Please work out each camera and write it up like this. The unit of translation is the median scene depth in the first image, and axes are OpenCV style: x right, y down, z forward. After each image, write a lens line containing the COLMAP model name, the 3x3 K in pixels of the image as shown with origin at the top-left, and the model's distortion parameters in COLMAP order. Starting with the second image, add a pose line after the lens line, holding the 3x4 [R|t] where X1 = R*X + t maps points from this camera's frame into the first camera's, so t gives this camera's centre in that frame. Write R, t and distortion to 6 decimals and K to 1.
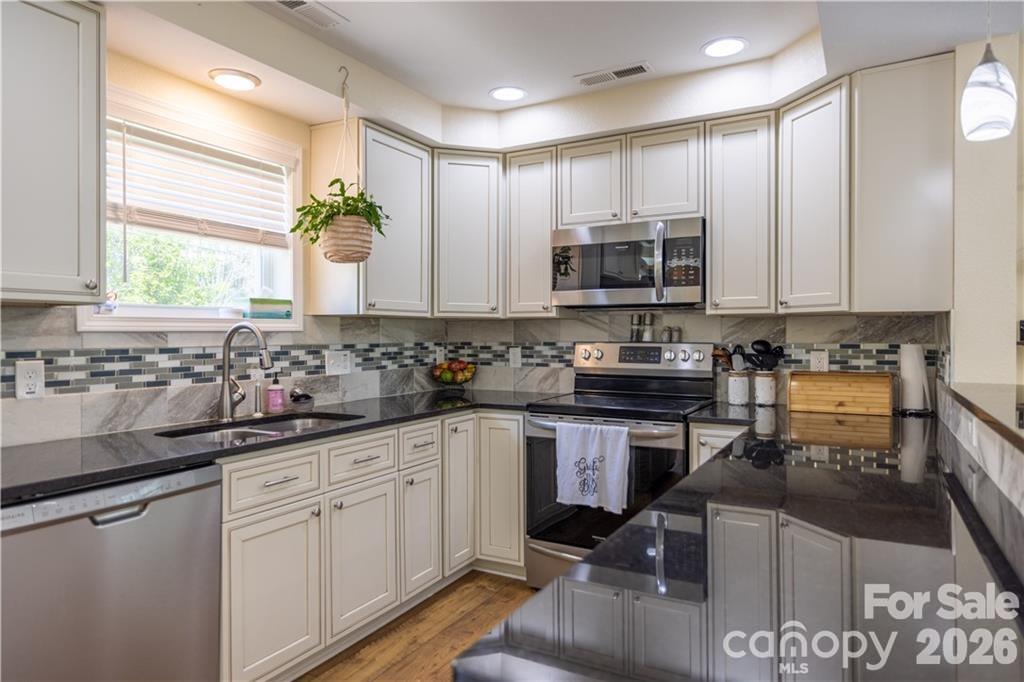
lens RADIAL K [[630.2, 0, 532.1], [0, 630.2, 337.9], [0, 0, 1]] dist [0.002728, 0.001176]
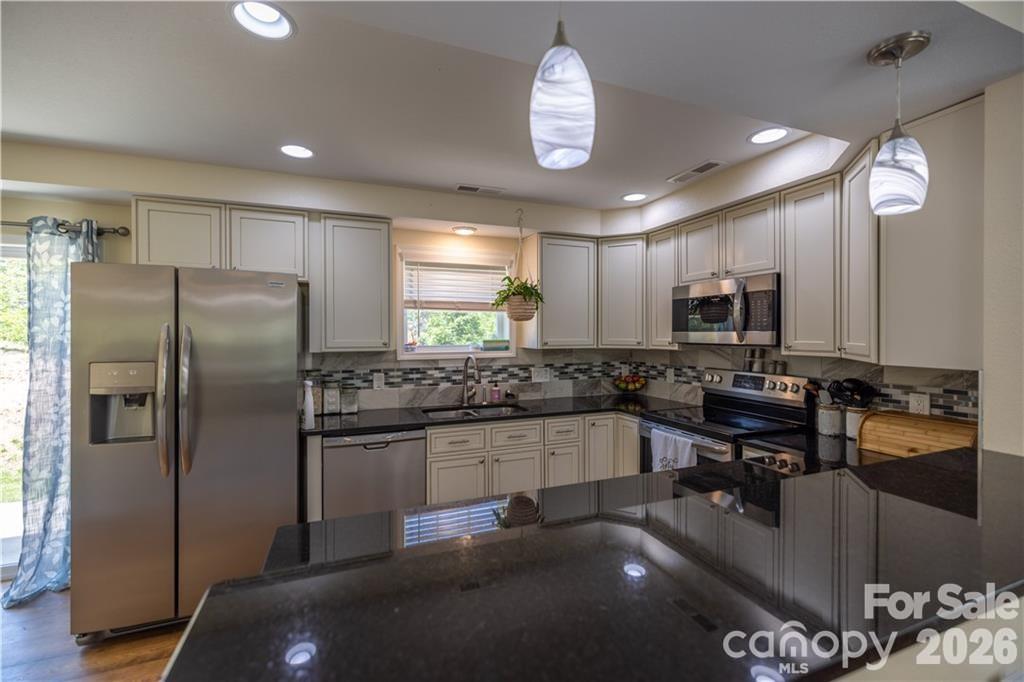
lens RADIAL K [[443.0, 0, 512.7], [0, 443.0, 335.7], [0, 0, 1]] dist [0.004399, -0.000020]
pose [[0.767994, 0.004195, -0.640444, 0.422077], [-0.004734, 0.999988, 0.000873, -0.071187], [0.640440, 0.002362, 0.768004, 0.038696]]
